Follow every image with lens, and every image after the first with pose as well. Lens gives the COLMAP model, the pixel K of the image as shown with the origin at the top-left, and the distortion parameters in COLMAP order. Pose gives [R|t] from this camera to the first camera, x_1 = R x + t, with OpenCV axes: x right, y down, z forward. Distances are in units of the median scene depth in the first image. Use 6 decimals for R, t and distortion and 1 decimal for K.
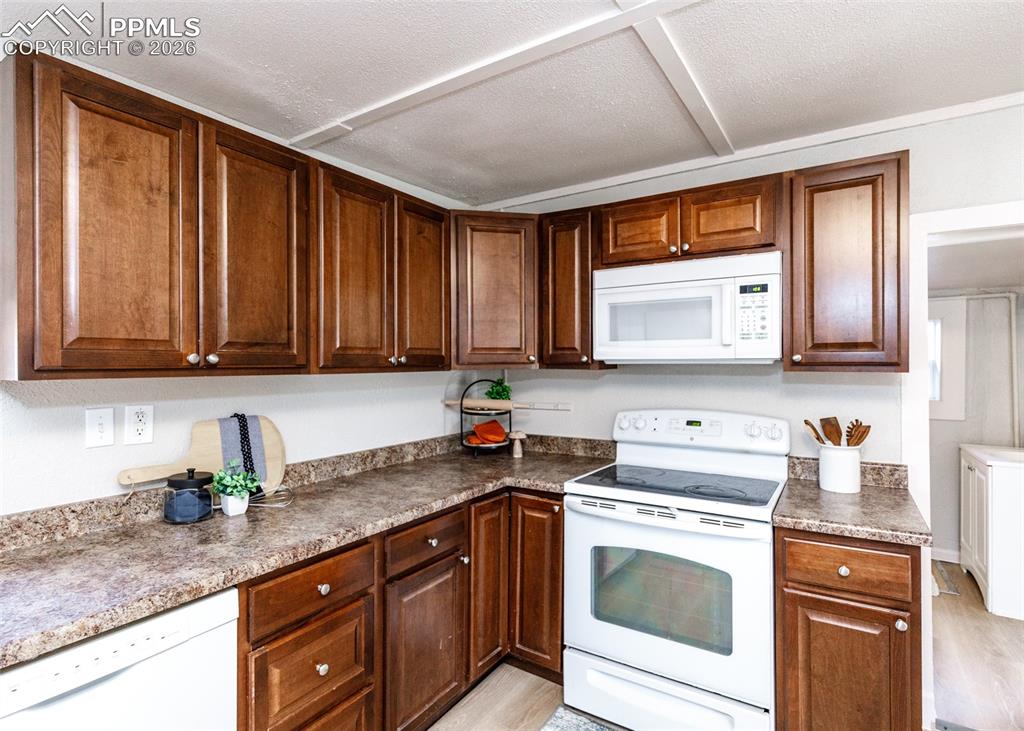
lens RADIAL K [[518.4, 0, 512.0], [0, 518.4, 365.5], [0, 0, 1]] dist [-0.000946, -0.000418]
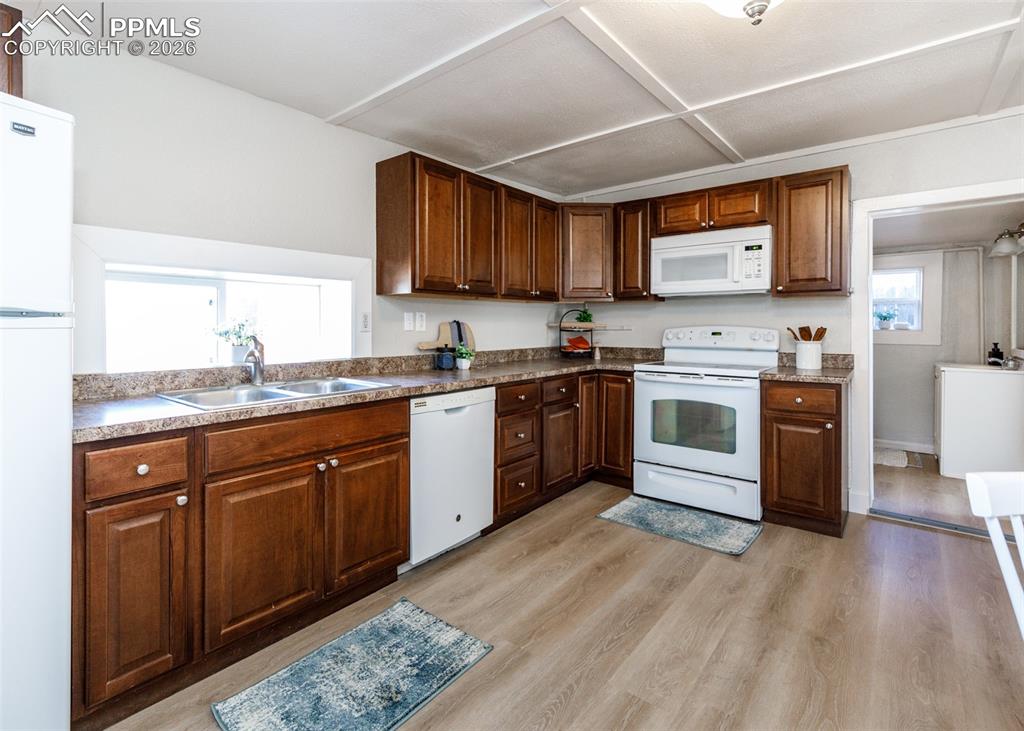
lens RADIAL K [[498.2, 0, 471.9], [0, 498.2, 333.5], [0, 0, 1]] dist [0.002770, 0.000323]
pose [[0.990129, 0.003593, -0.140110, -0.190723], [-0.001631, 0.999899, 0.014118, 0.098495], [0.140147, -0.013750, 0.990035, -0.664923]]
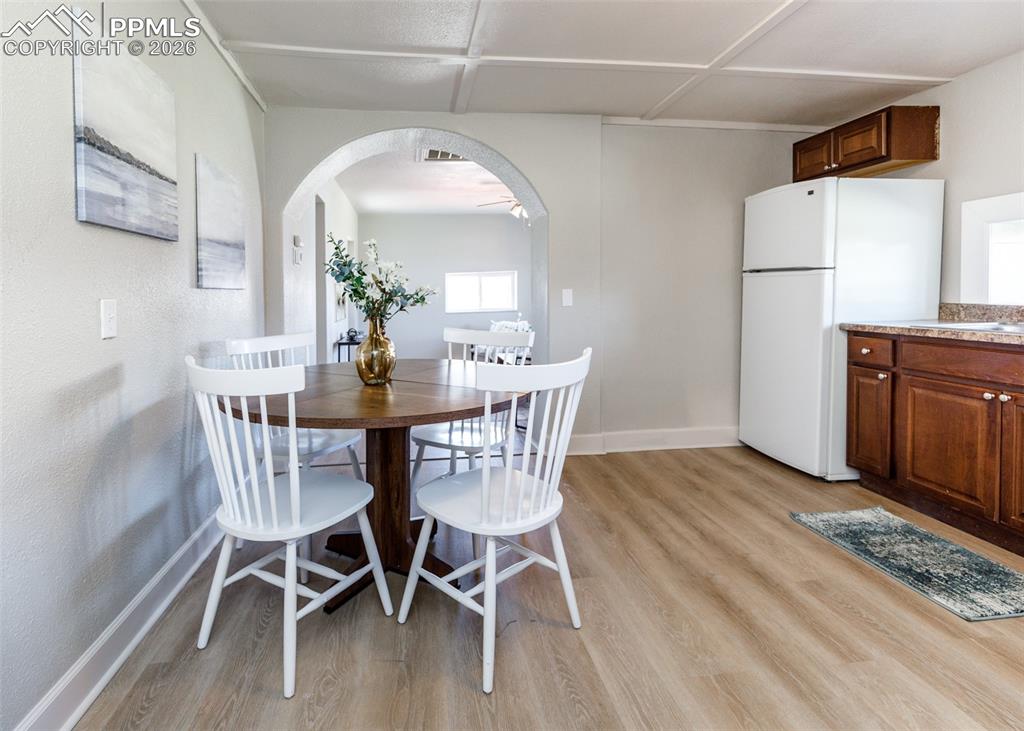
lens RADIAL K [[509.7, 0, 475.9], [0, 509.7, 315.2], [0, 0, 1]] dist [0.003288, 0.000491]
pose [[-0.773548, 0.041259, -0.632394, 0.786779], [0.014908, 0.998787, 0.046927, 0.131382], [0.633563, 0.026873, -0.773224, 0.290022]]
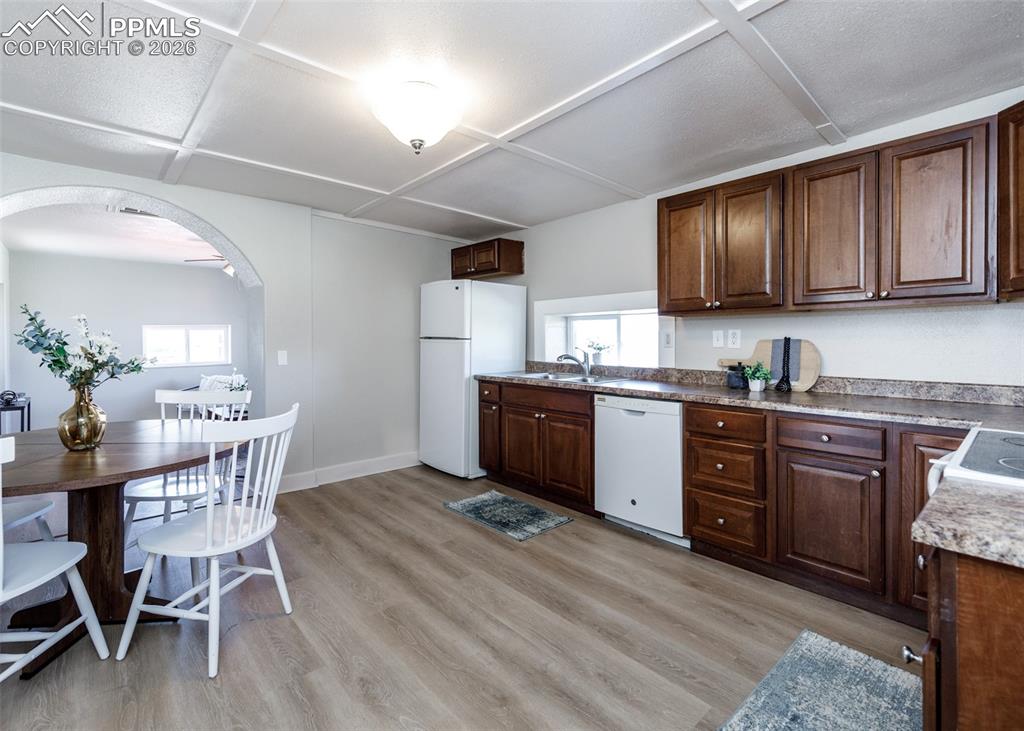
lens RADIAL K [[467.7, 0, 494.8], [0, 467.7, 356.5], [0, 0, 1]] dist [0.002248, 0.000143]
pose [[-0.284221, 0.036082, -0.958080, 0.974096], [-0.001054, 0.999279, 0.037947, 0.085540], [0.958758, 0.011795, -0.283978, 0.468734]]
